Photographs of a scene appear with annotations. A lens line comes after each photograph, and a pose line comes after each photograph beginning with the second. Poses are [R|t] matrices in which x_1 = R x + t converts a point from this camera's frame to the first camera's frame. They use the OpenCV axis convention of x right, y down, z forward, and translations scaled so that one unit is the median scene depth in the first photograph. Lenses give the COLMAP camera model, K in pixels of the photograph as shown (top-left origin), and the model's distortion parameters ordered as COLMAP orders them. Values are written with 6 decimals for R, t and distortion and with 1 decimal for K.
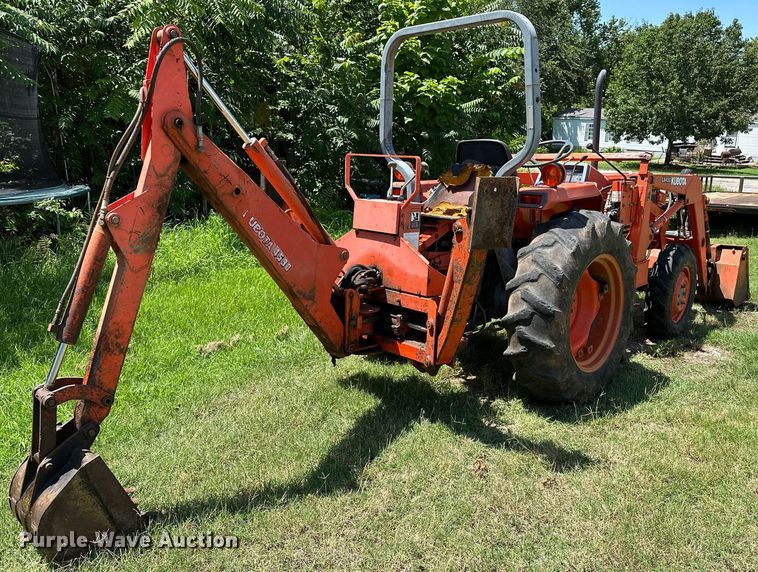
lens RADIAL K [[590.4, 0, 379.0], [0, 590.4, 286.0], [0, 0, 1]] dist [0.173194, -0.252214]
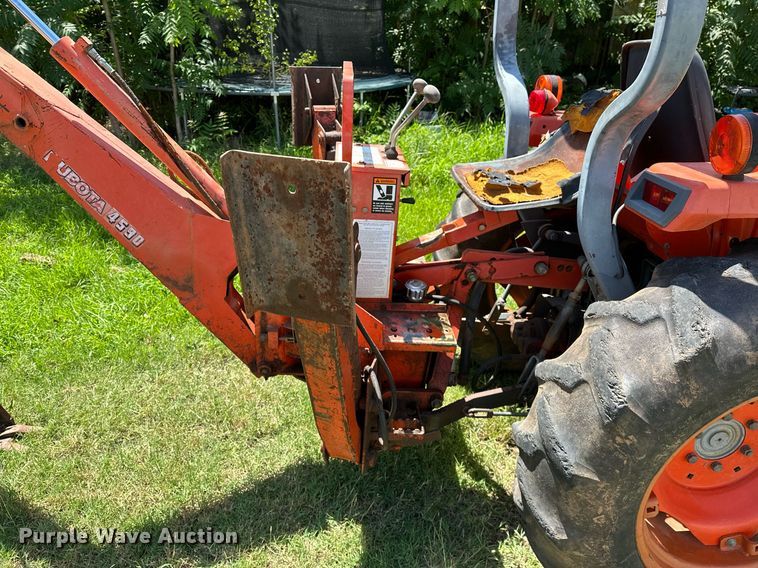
lens RADIAL K [[527.7, 0, 379.0], [0, 527.7, 284.0], [0, 0, 1]] dist [0.060439, -0.075120]
pose [[0.745288, 0.291343, -0.599721, 0.368871], [-0.159887, 0.951329, 0.263458, -0.162702], [0.647288, -0.100464, 0.755596, 0.620056]]
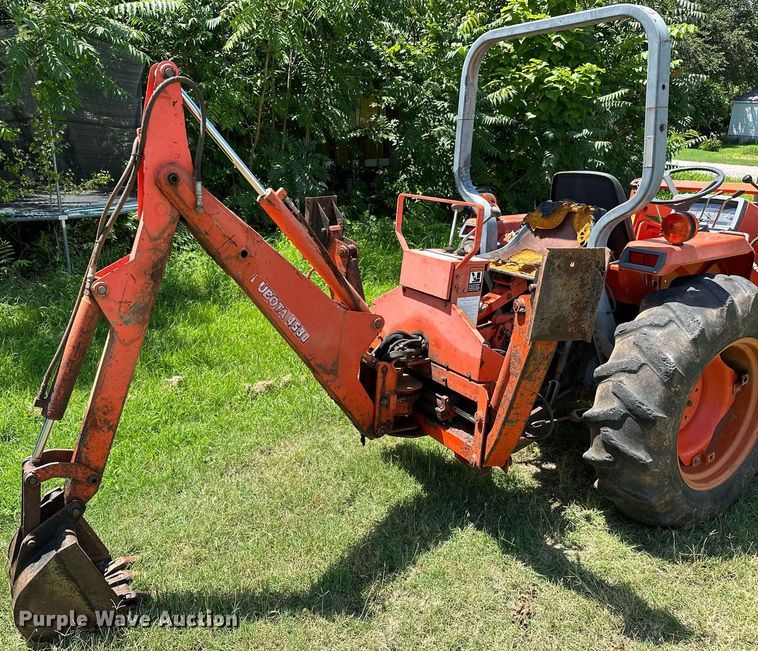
lens RADIAL K [[616.3, 0, 317.1], [0, 616.3, 335.3], [0, 0, 1]] dist [0.122675, -0.168253]
pose [[0.959056, 0.084303, -0.270380, 0.088995], [-0.062313, 0.994087, 0.088924, -0.099978], [0.276278, -0.068435, 0.958638, 0.133562]]
